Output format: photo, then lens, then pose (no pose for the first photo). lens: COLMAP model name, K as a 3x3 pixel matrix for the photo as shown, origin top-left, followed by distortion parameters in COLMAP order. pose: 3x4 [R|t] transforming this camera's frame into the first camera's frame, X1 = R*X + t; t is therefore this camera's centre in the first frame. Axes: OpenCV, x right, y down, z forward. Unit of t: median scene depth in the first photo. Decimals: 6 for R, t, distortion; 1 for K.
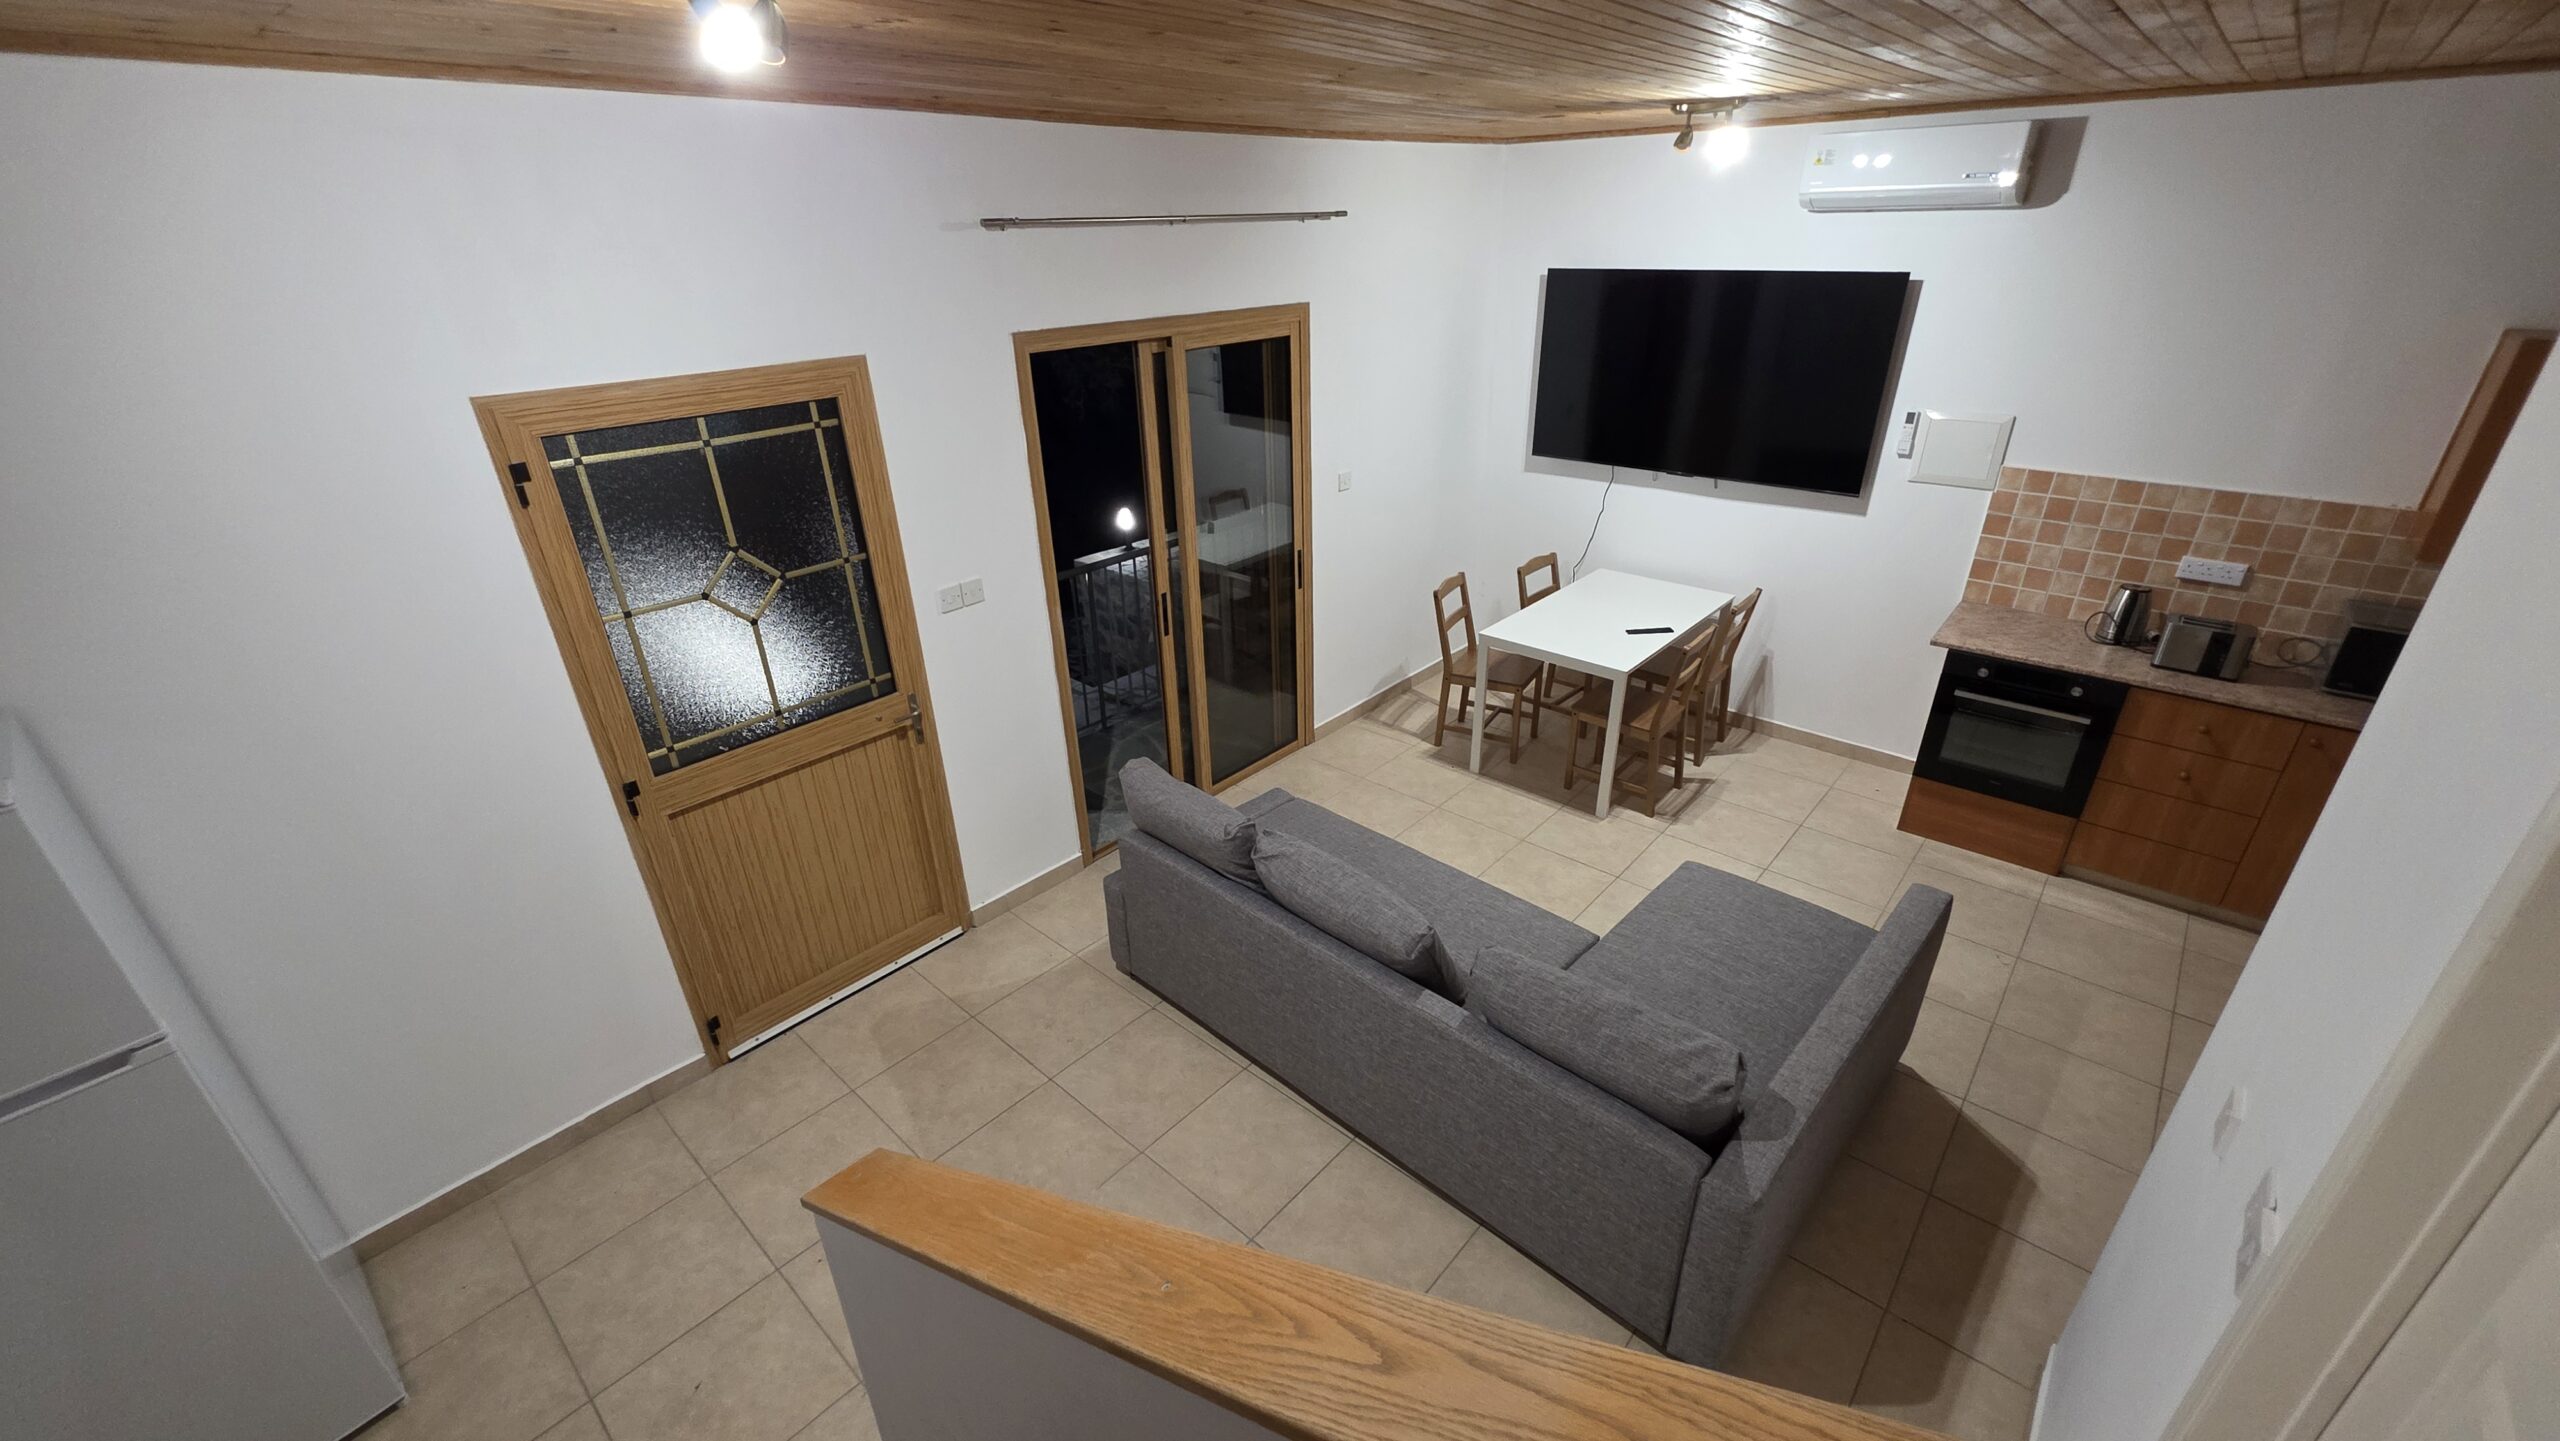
lens RADIAL K [[1019.5, 0, 1274.5], [0, 1019.5, 733.3], [0, 0, 1]] dist [0.003340, -0.001764]
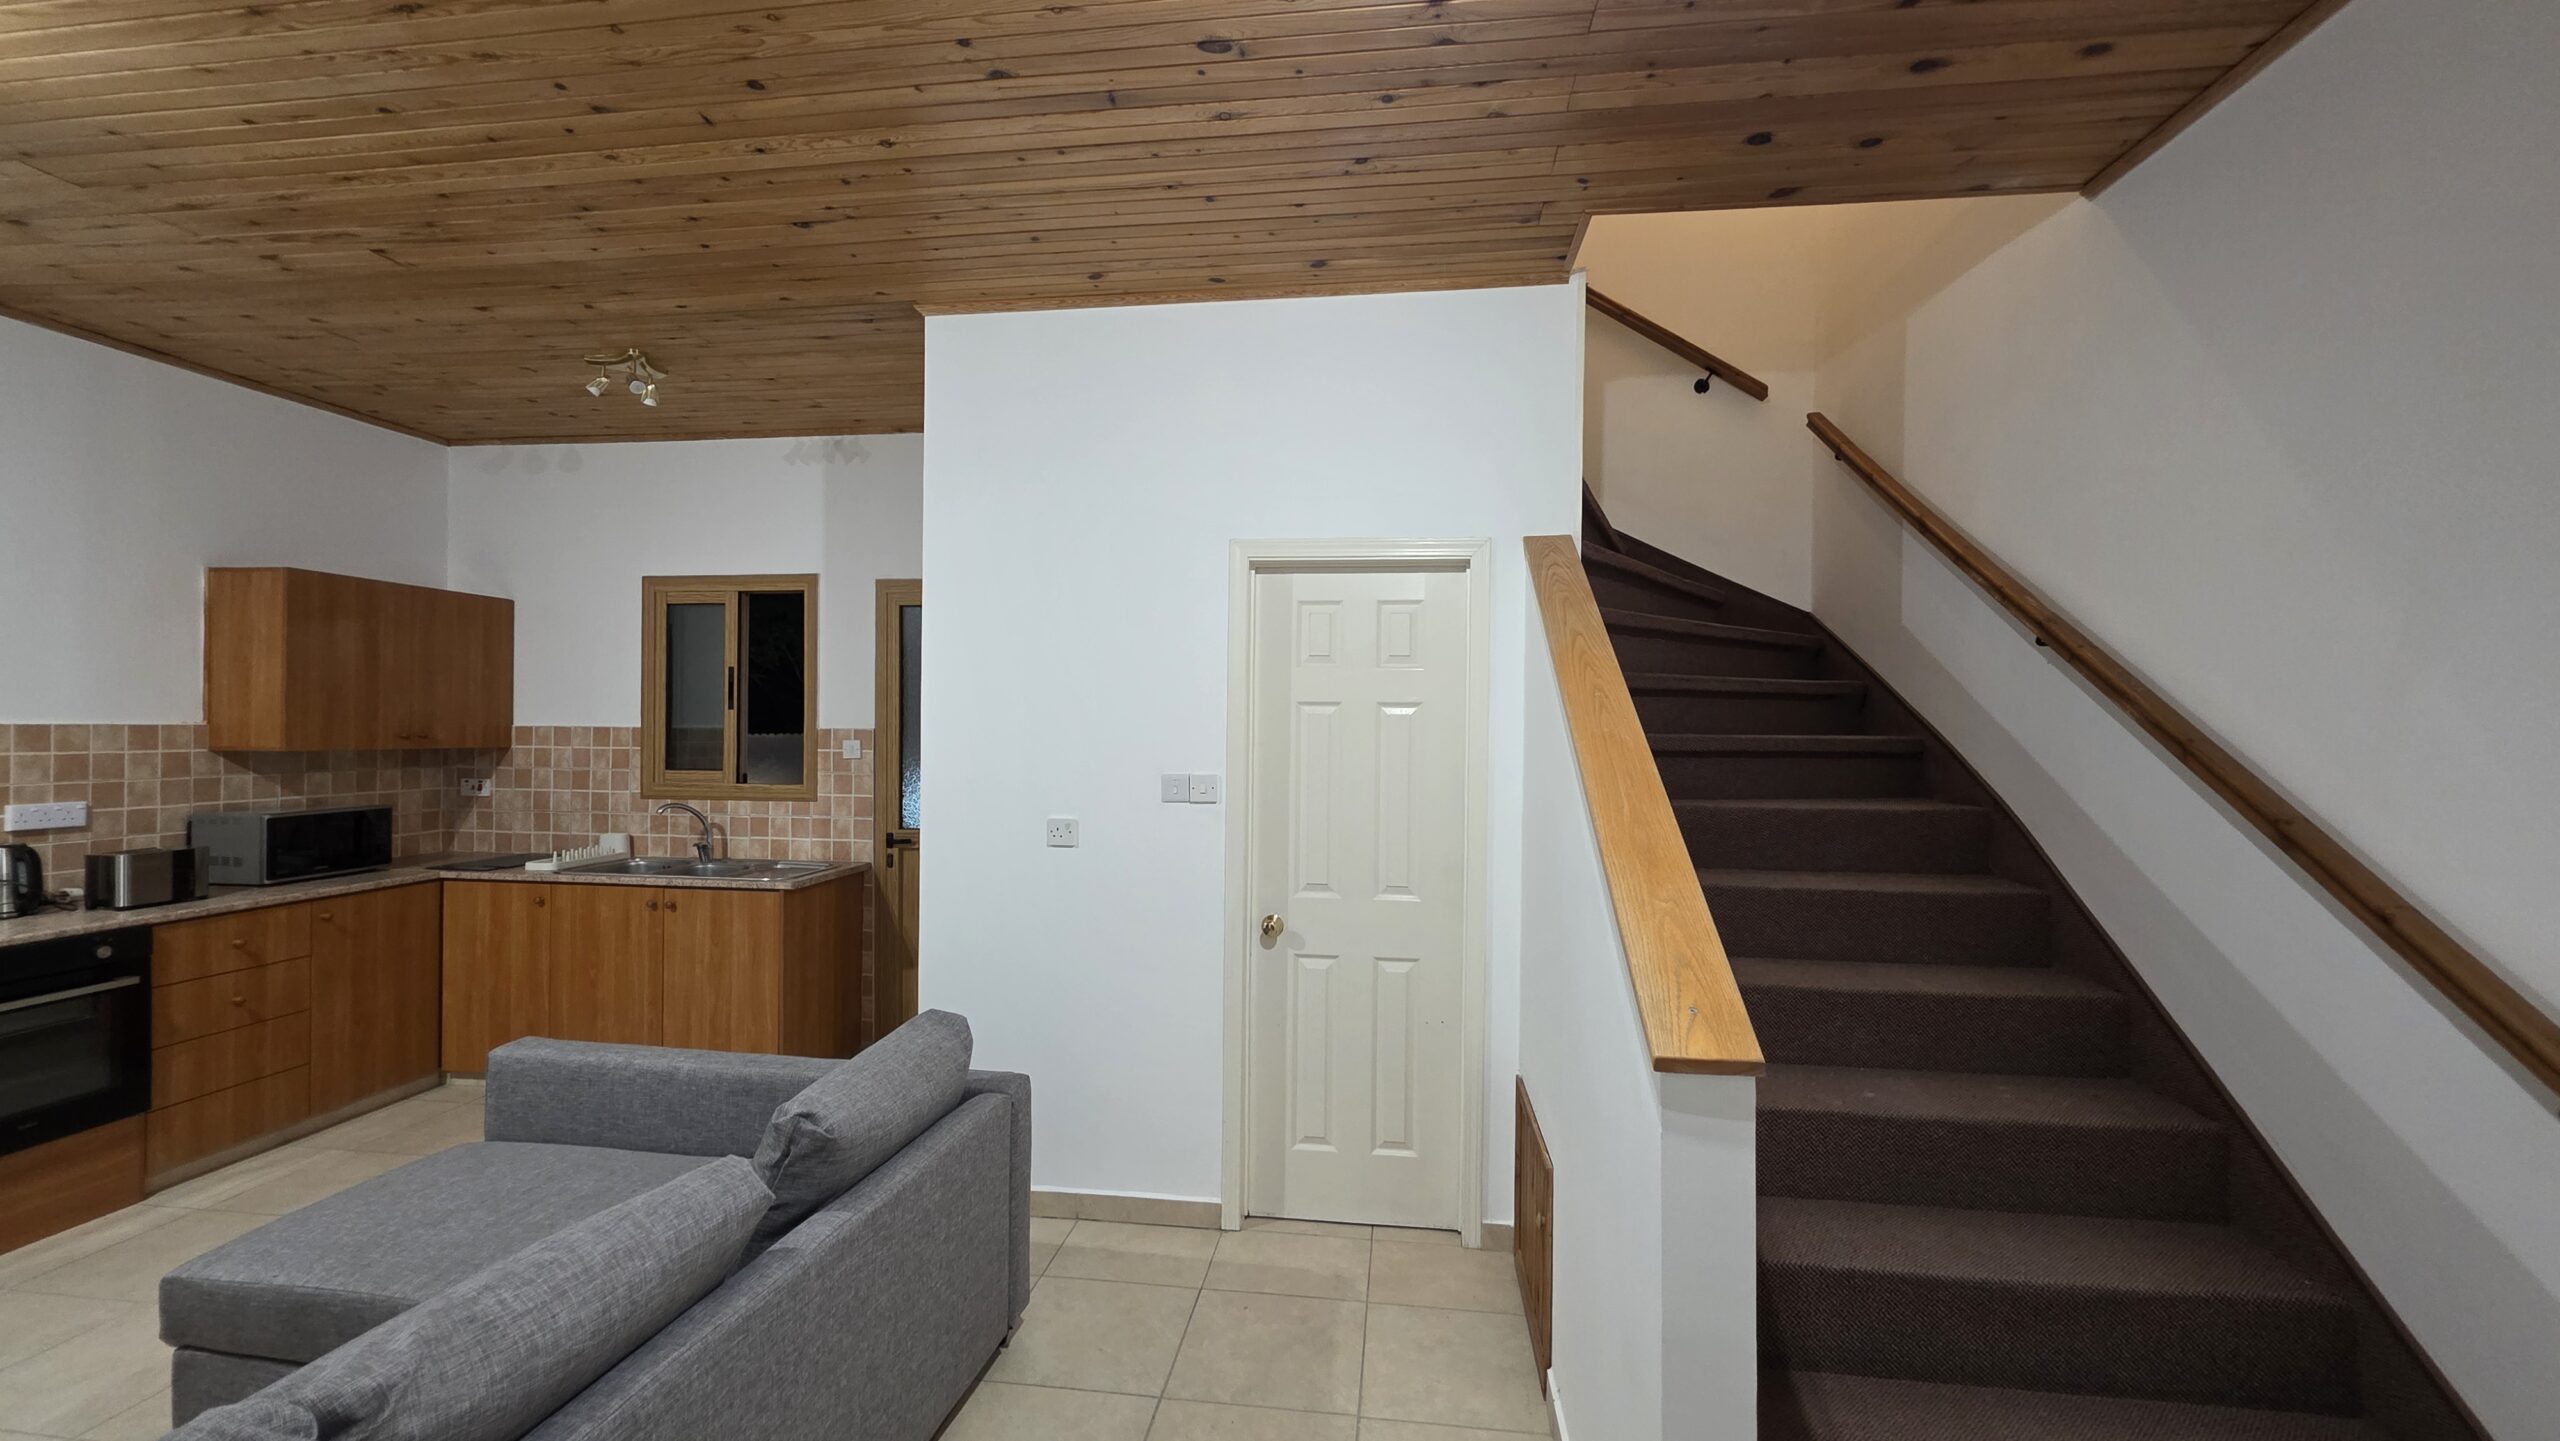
lens RADIAL K [[1019.5, 0, 1278.0], [0, 1019.5, 726.3], [0, 0, 1]] dist [0.003340, -0.001764]
pose [[-0.565146, 0.016202, 0.824832, -0.349997], [0.373557, 0.896465, 0.238339, -0.042996], [-0.735571, 0.442817, -0.512687, 0.616411]]
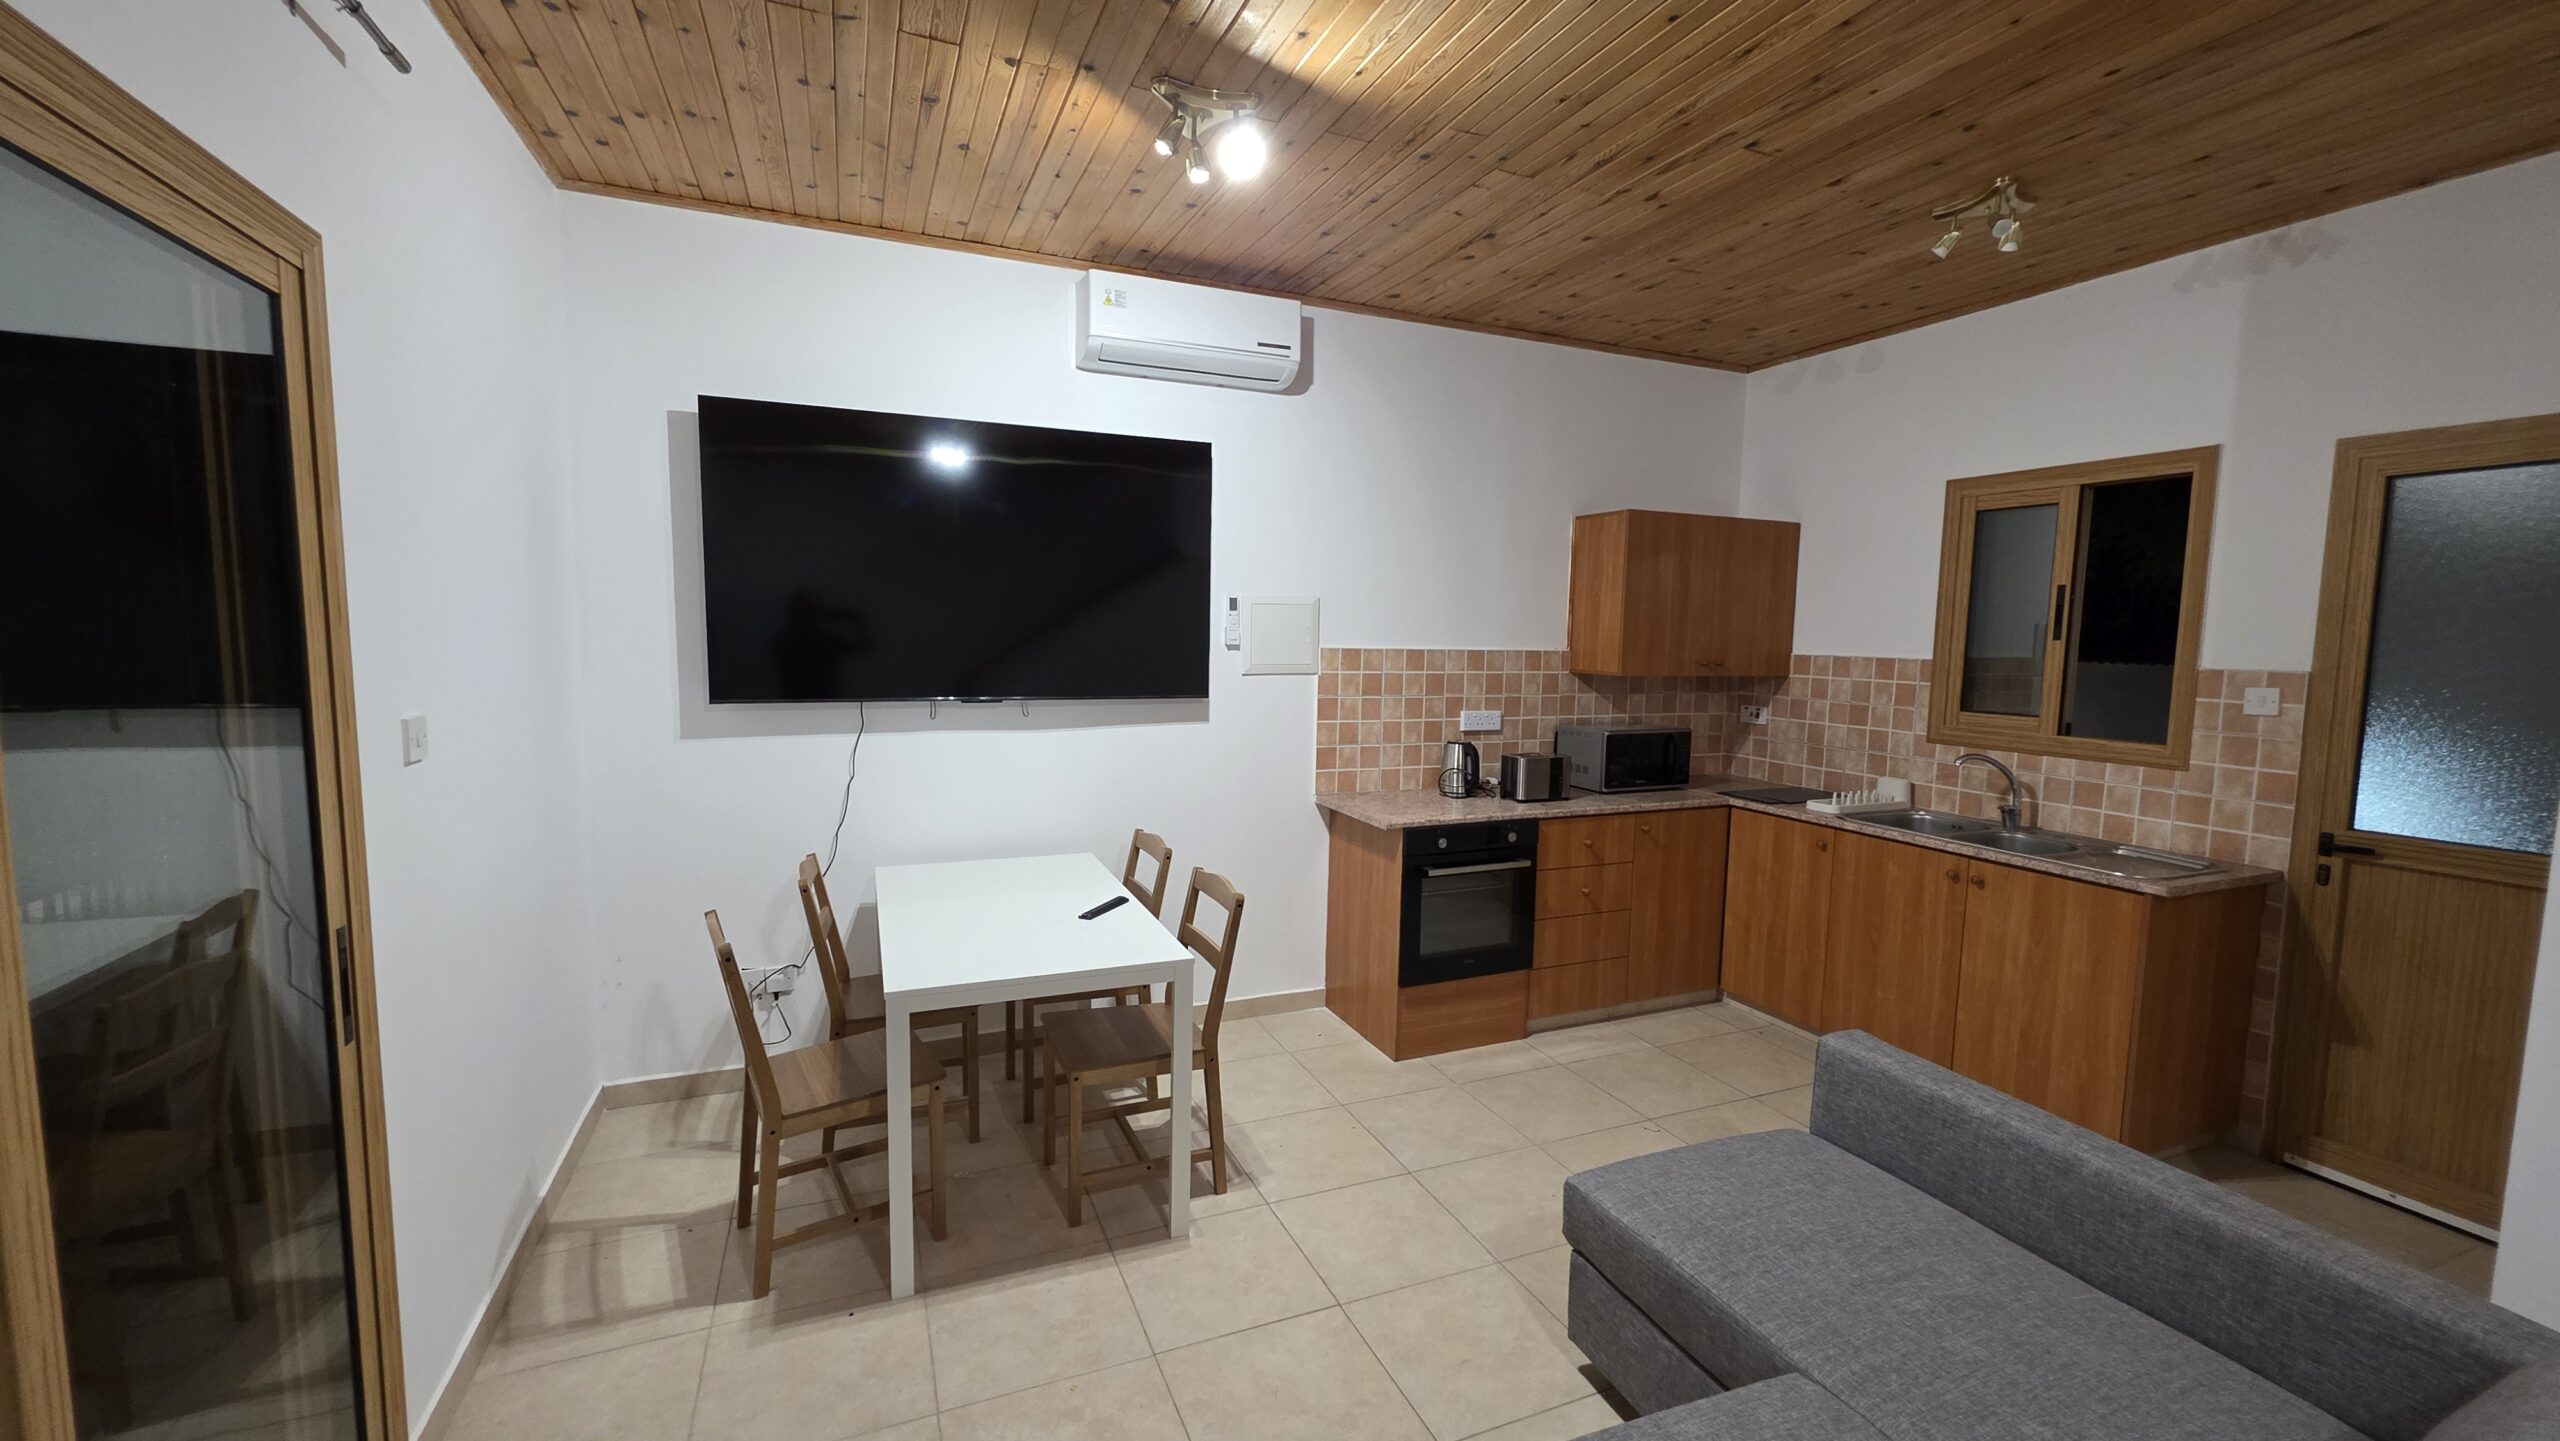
lens RADIAL K [[1019.5, 0, 1281.3], [0, 1019.5, 727.1], [0, 0, 1]] dist [0.003340, -0.001764]
pose [[0.430836, -0.058401, 0.900539, -0.164579], [0.381155, 0.916302, -0.122928, -0.094220], [-0.817986, 0.396206, 0.417036, 0.683676]]
